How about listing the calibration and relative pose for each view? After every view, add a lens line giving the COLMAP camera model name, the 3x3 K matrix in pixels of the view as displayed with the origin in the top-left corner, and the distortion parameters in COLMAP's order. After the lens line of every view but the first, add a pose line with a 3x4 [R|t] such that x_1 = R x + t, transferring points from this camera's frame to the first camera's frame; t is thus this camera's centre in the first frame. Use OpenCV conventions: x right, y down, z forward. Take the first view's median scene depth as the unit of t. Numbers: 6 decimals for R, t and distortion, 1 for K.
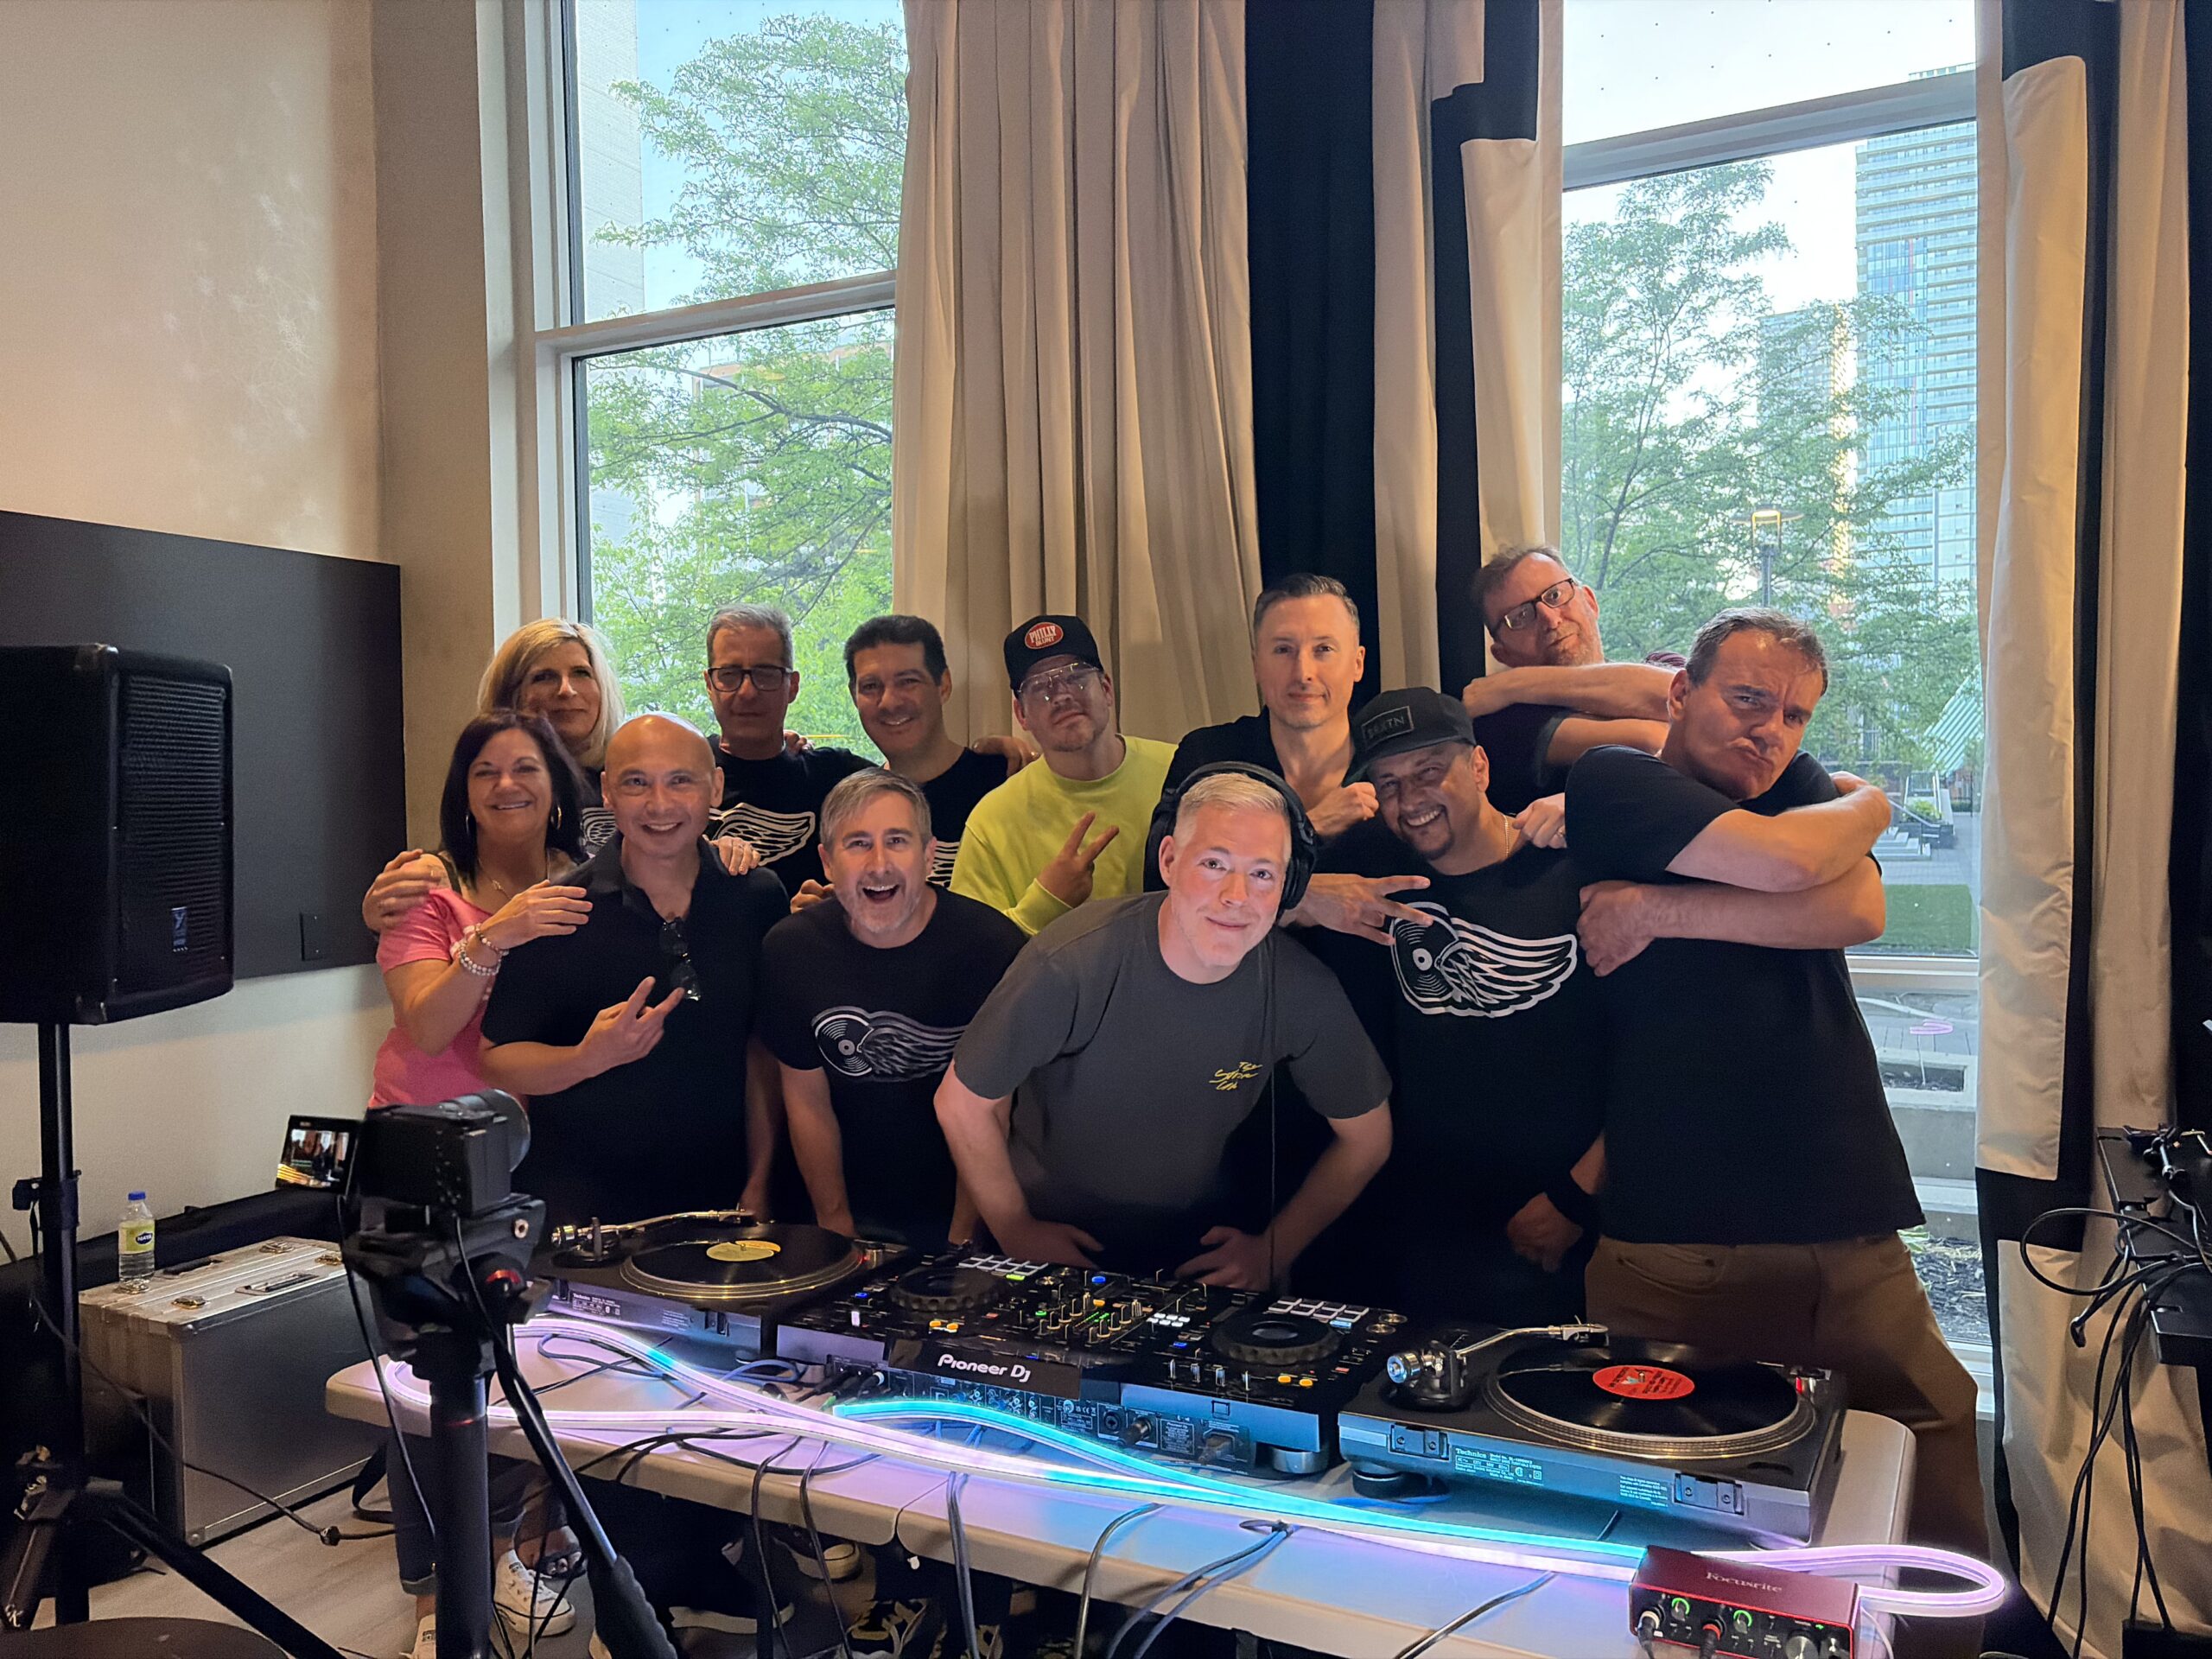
lens RADIAL K [[1670.4, 0, 1102.9], [0, 1670.4, 831.7], [0, 0, 1]] dist [0.003225, 0.000049]
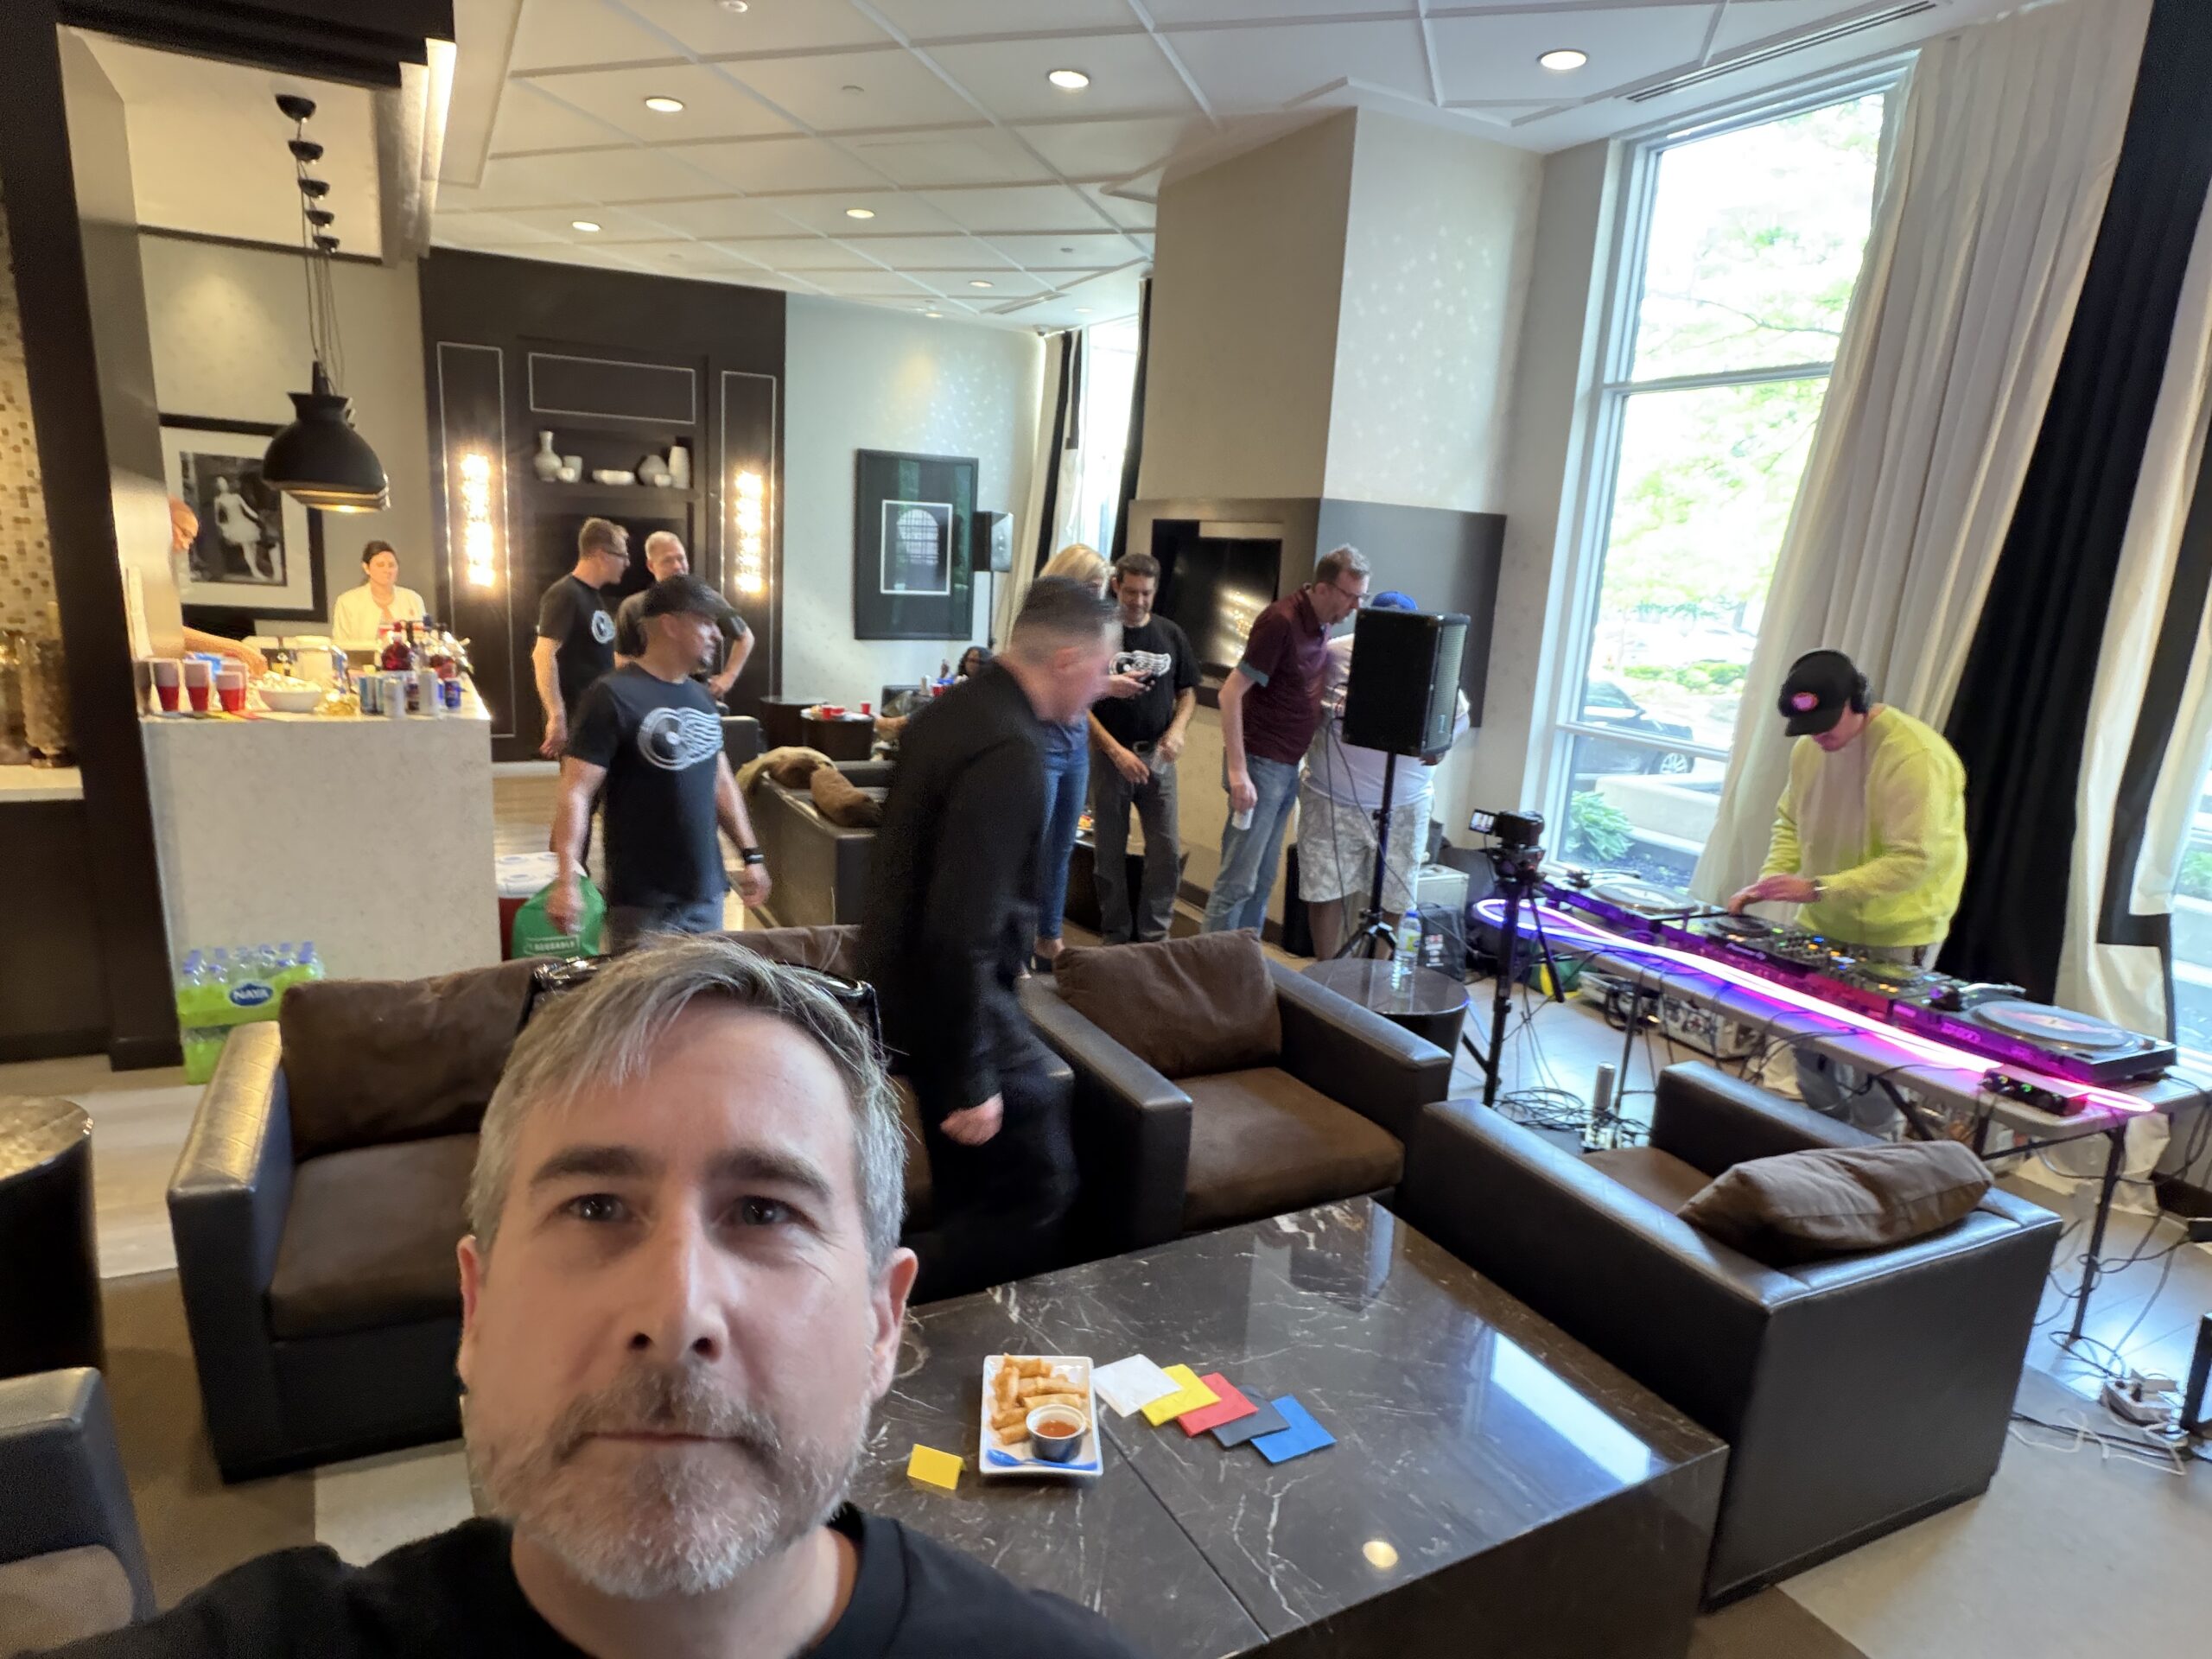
lens RADIAL K [[1317.4, 0, 1106.0], [0, 1317.4, 829.5], [0, 0, 1]] dist [0.002761, 0.000311]
pose [[0.810485, 0.195679, -0.552109, 0.102103], [-0.095280, 0.974039, 0.205351, -0.083601], [0.577959, -0.113828, 0.808088, -0.520288]]
